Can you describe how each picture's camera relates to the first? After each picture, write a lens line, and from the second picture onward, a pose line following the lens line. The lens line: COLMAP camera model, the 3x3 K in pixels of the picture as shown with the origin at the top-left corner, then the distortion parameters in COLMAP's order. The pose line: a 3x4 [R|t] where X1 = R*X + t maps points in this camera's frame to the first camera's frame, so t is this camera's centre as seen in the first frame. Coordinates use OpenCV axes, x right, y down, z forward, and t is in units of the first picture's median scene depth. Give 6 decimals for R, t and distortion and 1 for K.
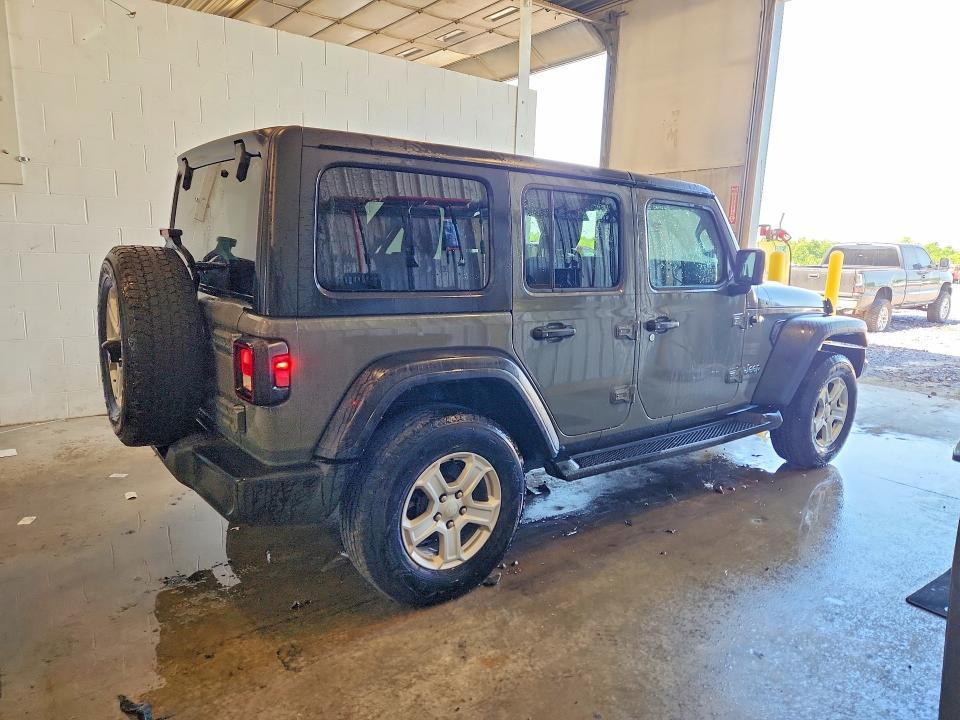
lens RADIAL K [[667.2, 0, 478.0], [0, 667.2, 367.5], [0, 0, 1]] dist [-0.008573, 0.005647]
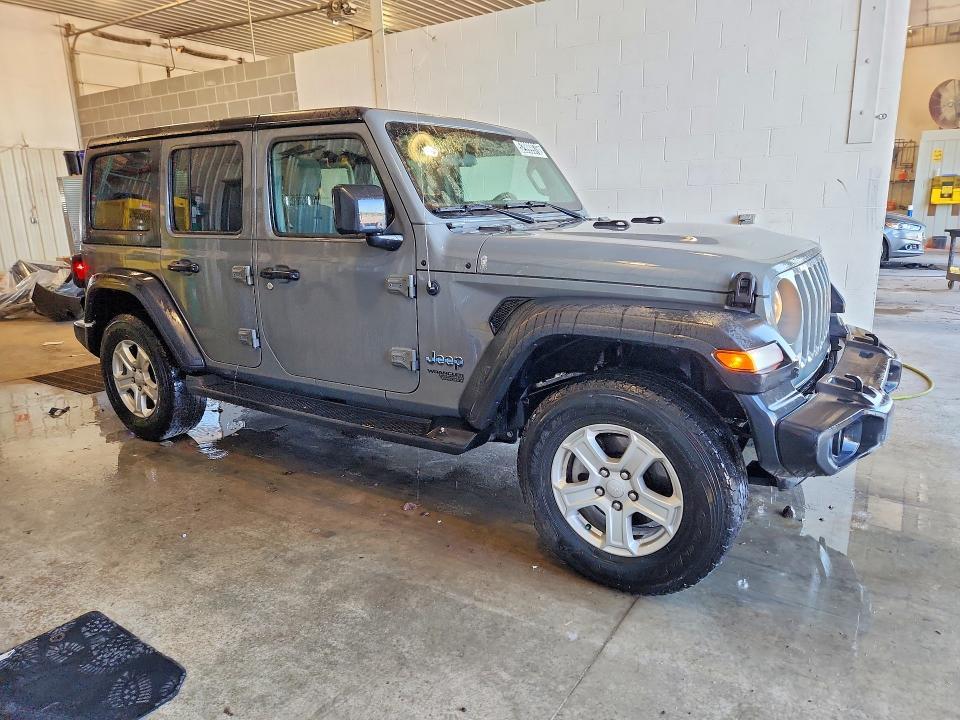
lens RADIAL K [[667.2, 0, 479.2], [0, 667.2, 353.4], [0, 0, 1]] dist [-0.008573, 0.005647]
pose [[0.348142, 0.180264, -0.919947, 0.689139], [-0.126961, 0.981362, 0.144252, -0.069010], [0.928804, 0.066577, 0.364540, 0.509433]]
